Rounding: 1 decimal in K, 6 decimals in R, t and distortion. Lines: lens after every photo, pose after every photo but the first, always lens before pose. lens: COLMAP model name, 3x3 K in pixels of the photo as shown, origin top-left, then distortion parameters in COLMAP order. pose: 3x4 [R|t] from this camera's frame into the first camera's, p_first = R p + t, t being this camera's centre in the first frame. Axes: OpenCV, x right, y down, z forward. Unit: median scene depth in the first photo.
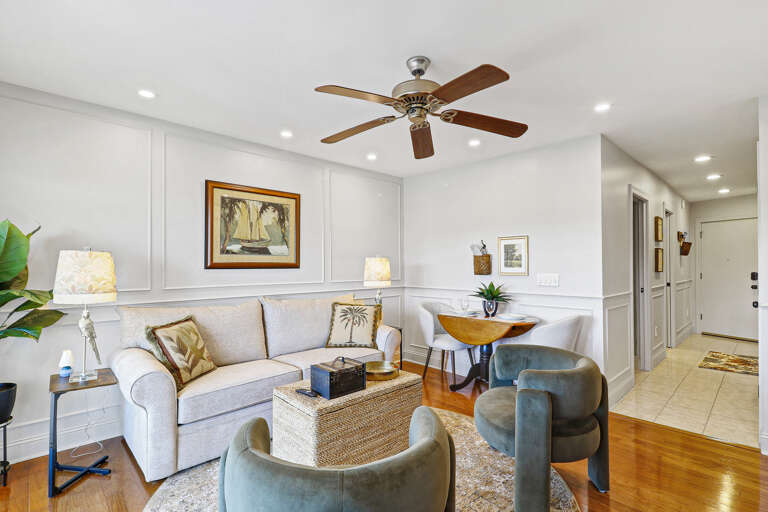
lens RADIAL K [[364.7, 0, 382.9], [0, 364.7, 262.1], [0, 0, 1]] dist [0.002909, -0.000270]
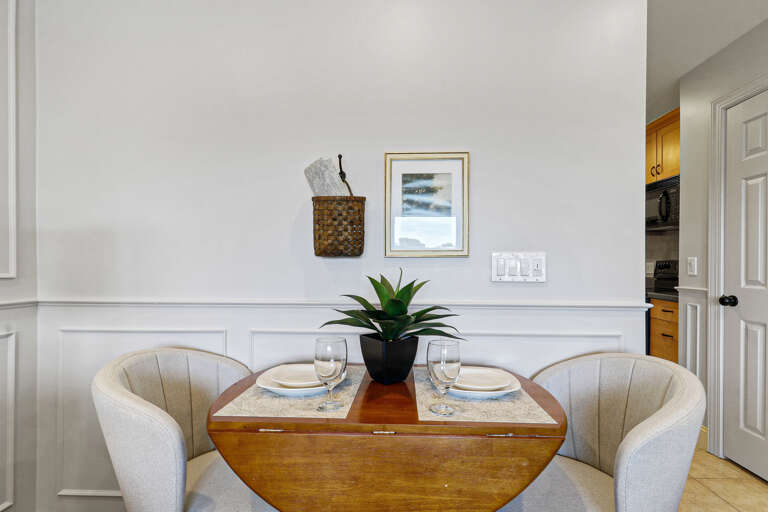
lens RADIAL K [[364.7, 0, 387.4], [0, 364.7, 262.2], [0, 0, 1]] dist [0.002909, -0.000270]
pose [[0.712050, 0.012752, 0.702013, 0.067653], [-0.014550, 0.999888, -0.003405, 0.042133], [-0.701978, -0.007790, 0.712156, 0.749693]]
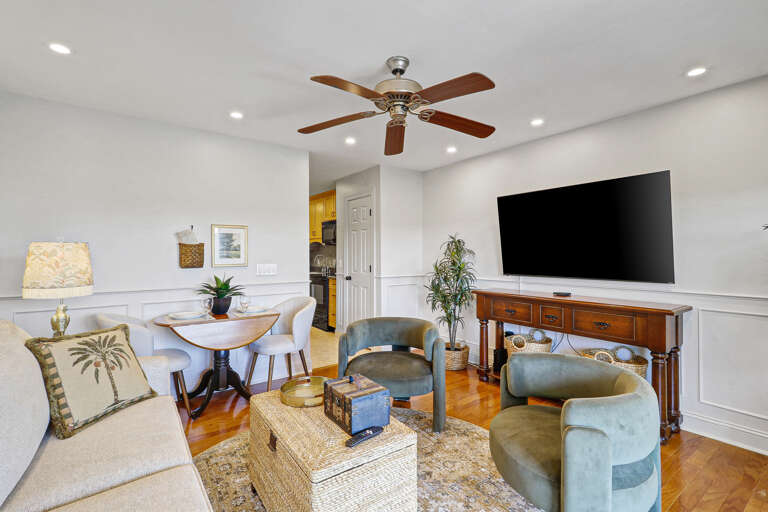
lens RADIAL K [[364.7, 0, 389.1], [0, 364.7, 254.3], [0, 0, 1]] dist [0.002909, -0.000270]
pose [[0.107129, 0.001229, 0.994244, -0.508656], [-0.006067, 0.999981, -0.000583, 0.002271], [-0.994227, -0.005970, 0.107134, 0.490531]]
